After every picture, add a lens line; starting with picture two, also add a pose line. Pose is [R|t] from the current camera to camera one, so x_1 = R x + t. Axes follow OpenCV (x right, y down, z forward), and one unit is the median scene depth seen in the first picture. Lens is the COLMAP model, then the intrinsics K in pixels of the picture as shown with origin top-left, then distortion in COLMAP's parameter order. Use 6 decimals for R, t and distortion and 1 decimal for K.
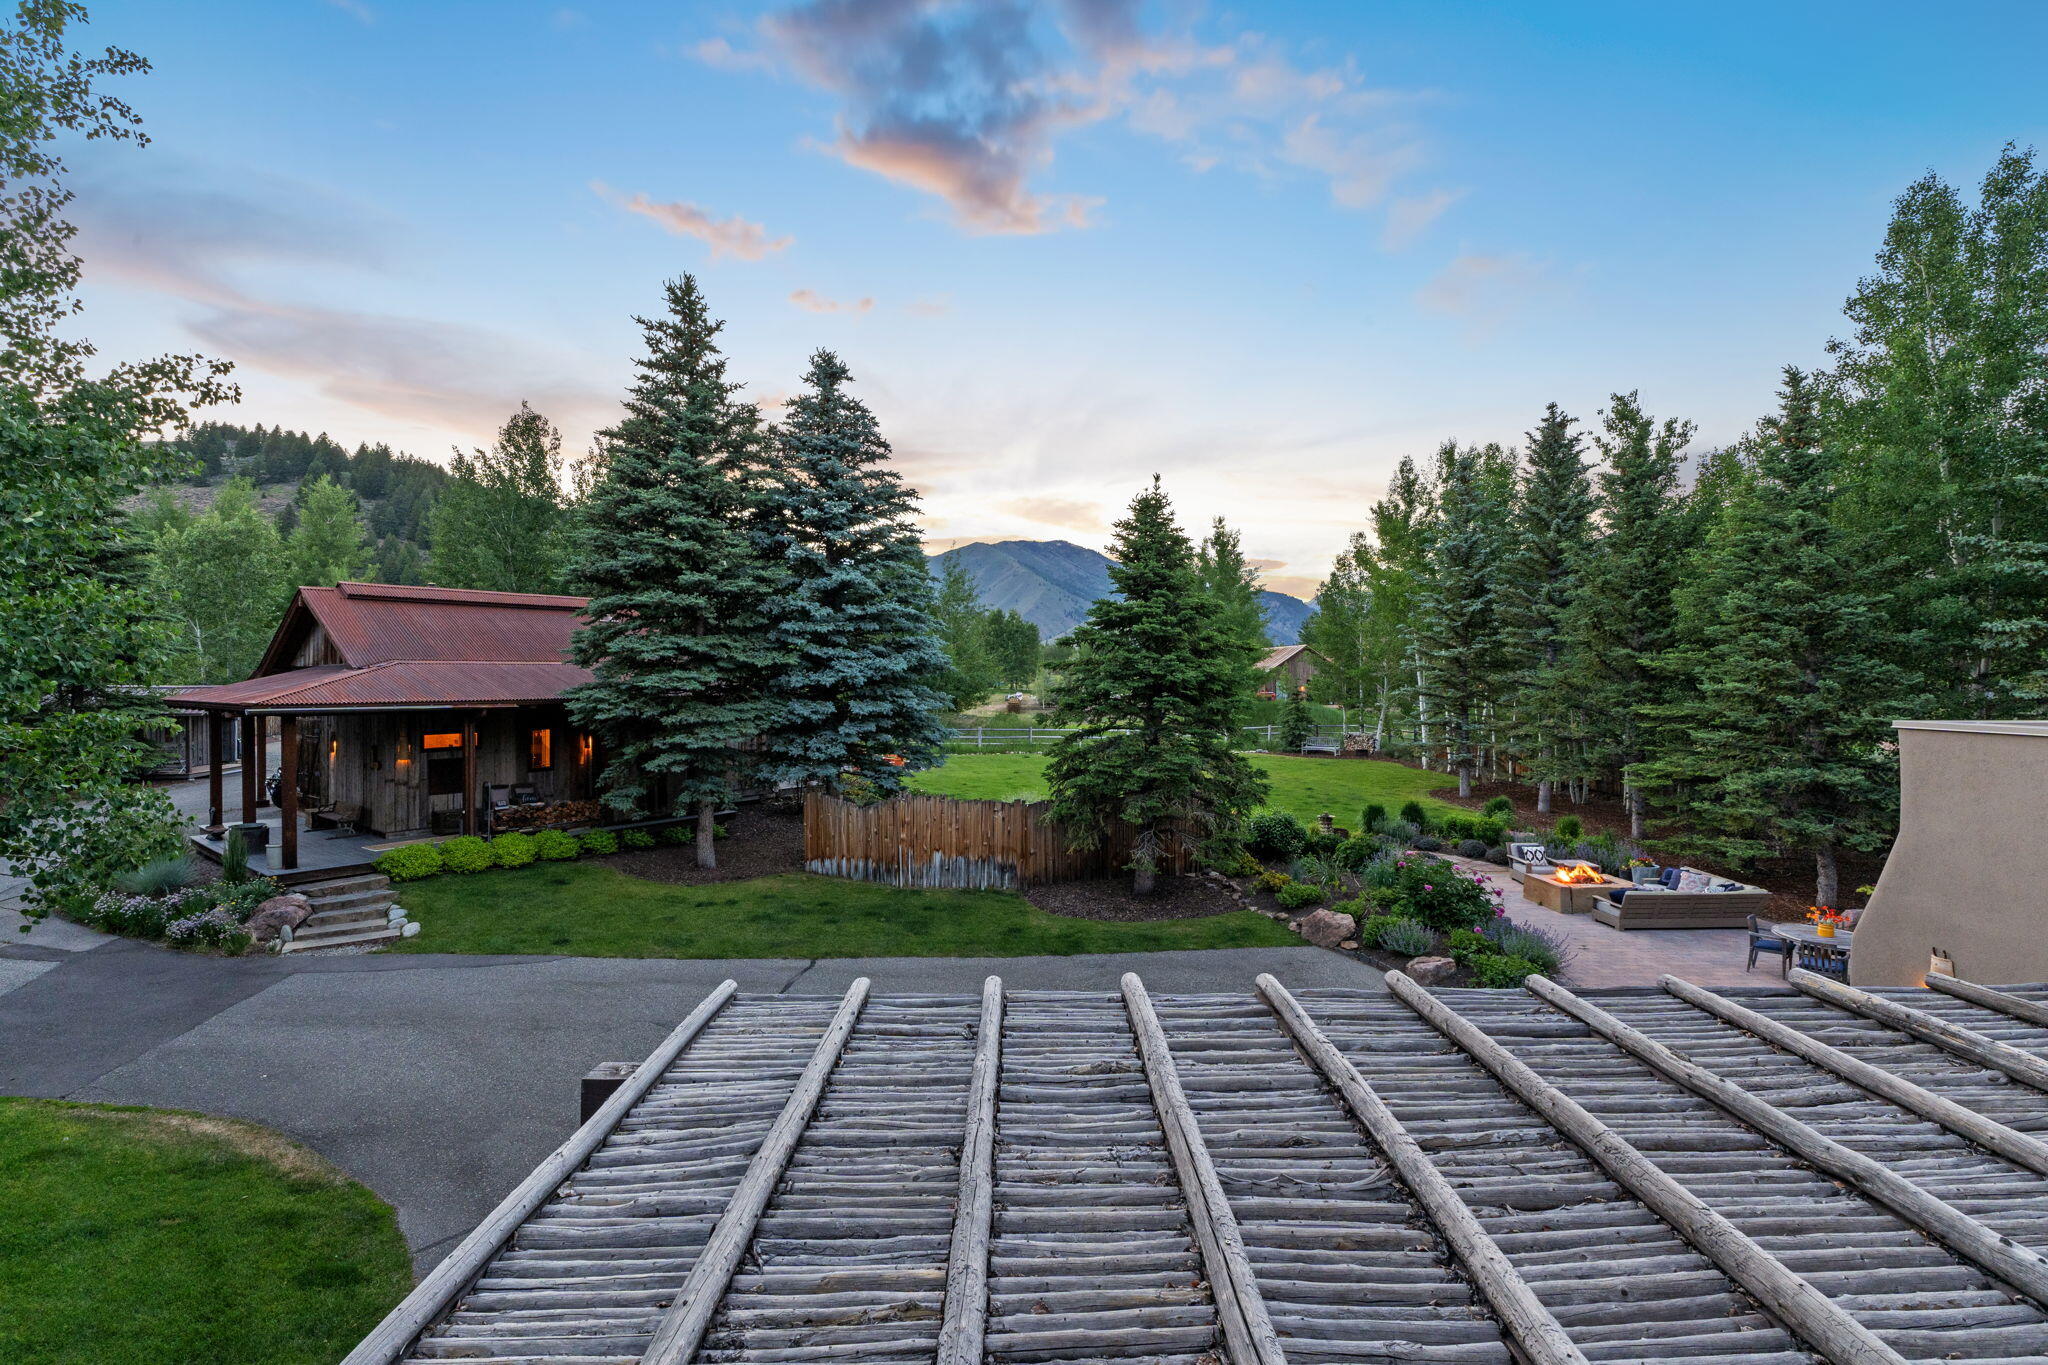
lens RADIAL K [[903.7, 0, 1031.7], [0, 903.7, 683.7], [0, 0, 1]] dist [-0.003397, -0.000347]
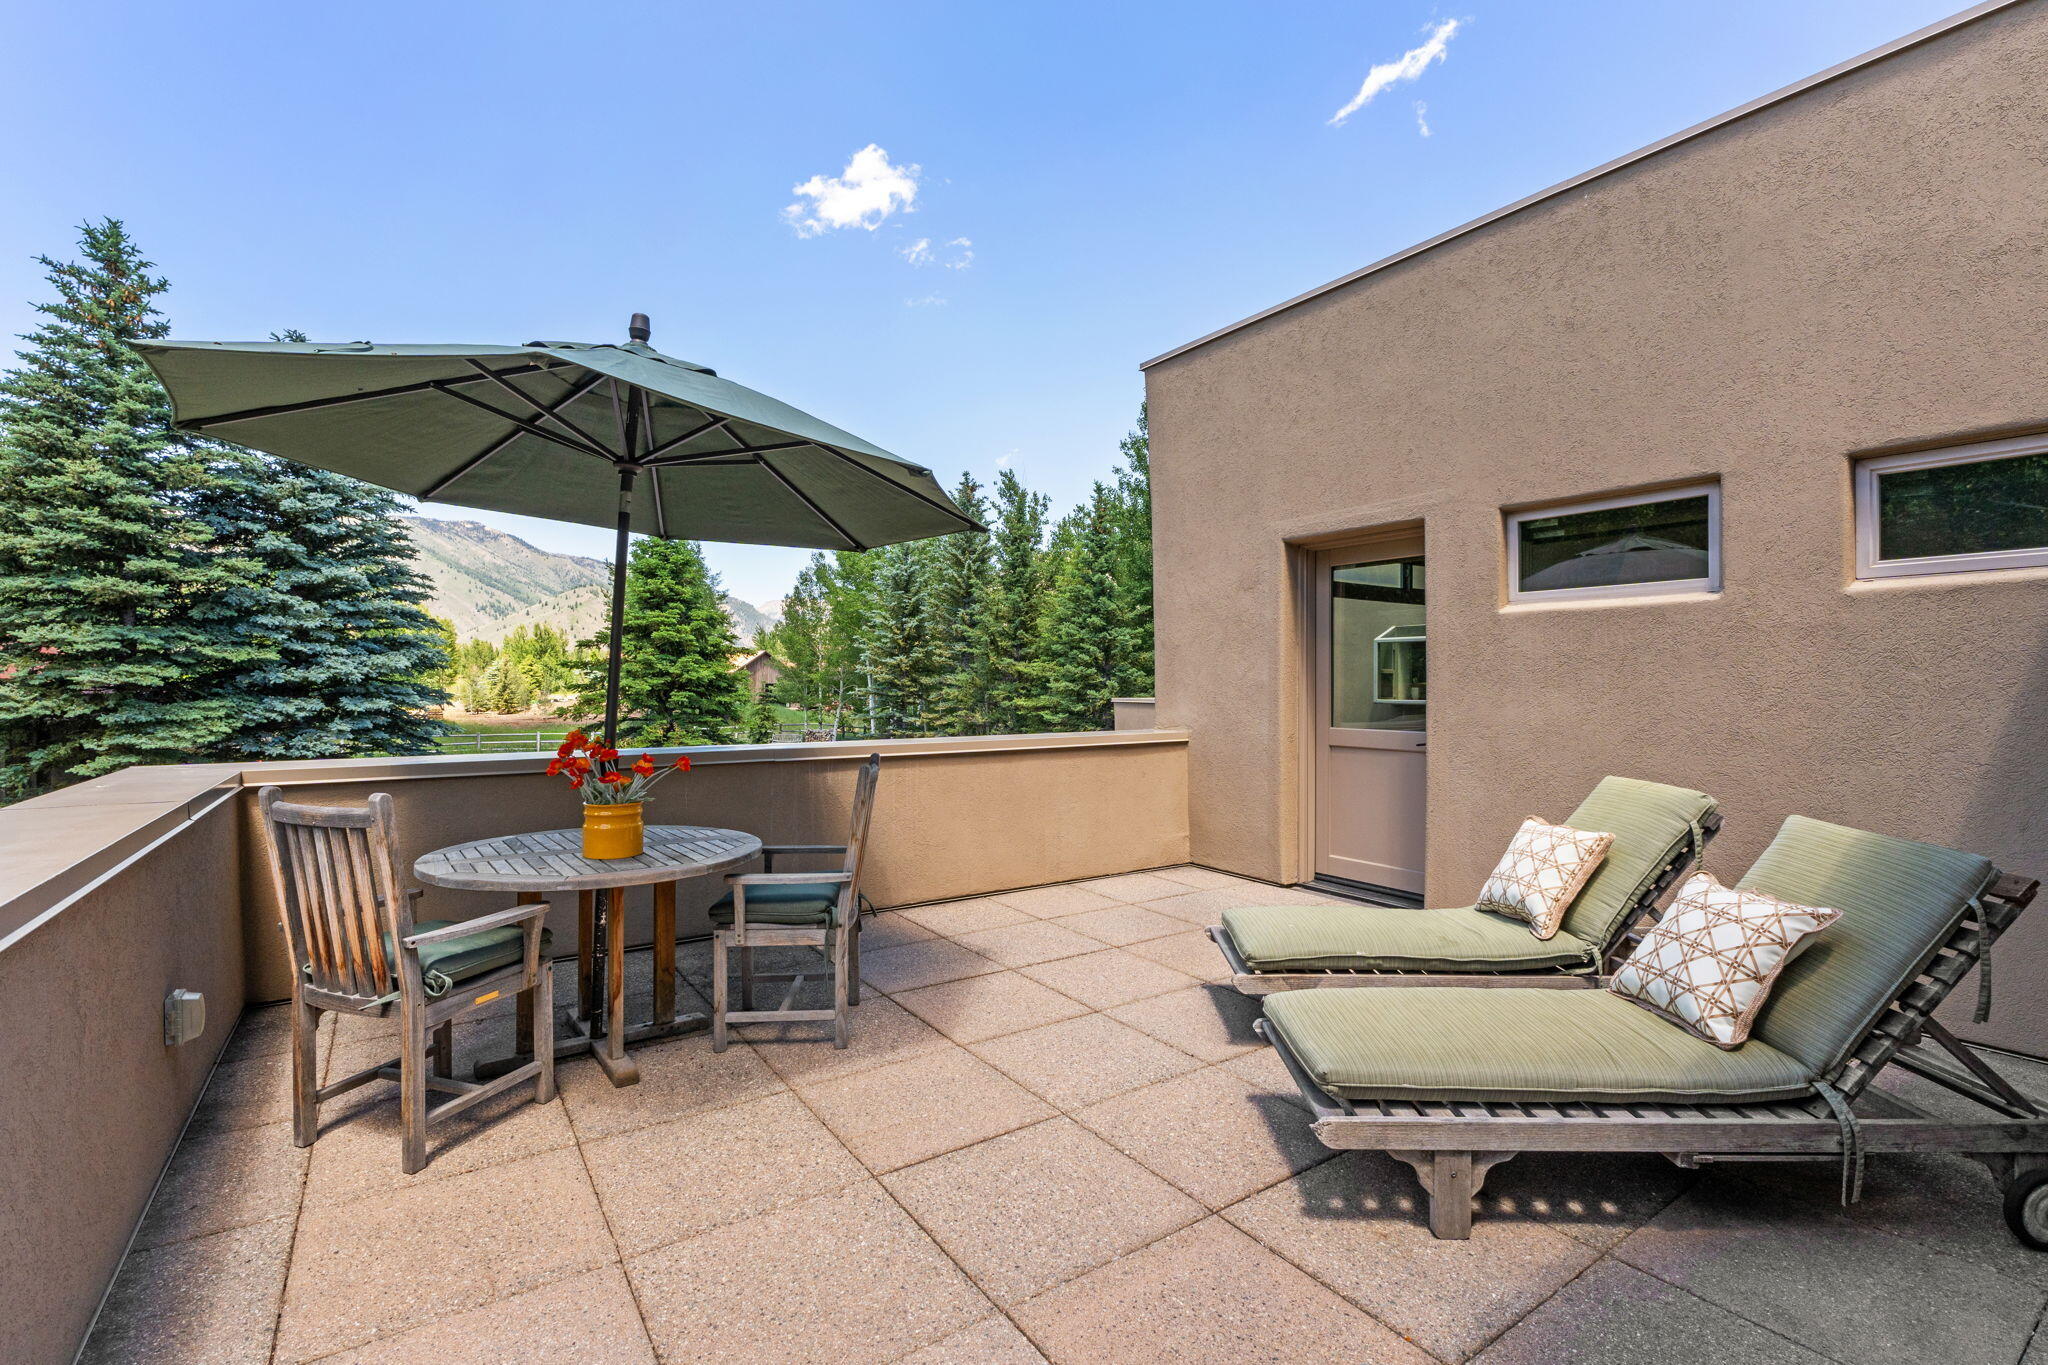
lens RADIAL K [[903.7, 0, 1011.7], [0, 903.7, 686.7], [0, 0, 1]] dist [-0.003397, -0.000347]
pose [[0.843748, 0.001721, 0.536737, -0.112678], [-0.000484, 0.999997, -0.002446, 0.008750], [-0.536740, 0.001804, 0.843746, -0.226856]]
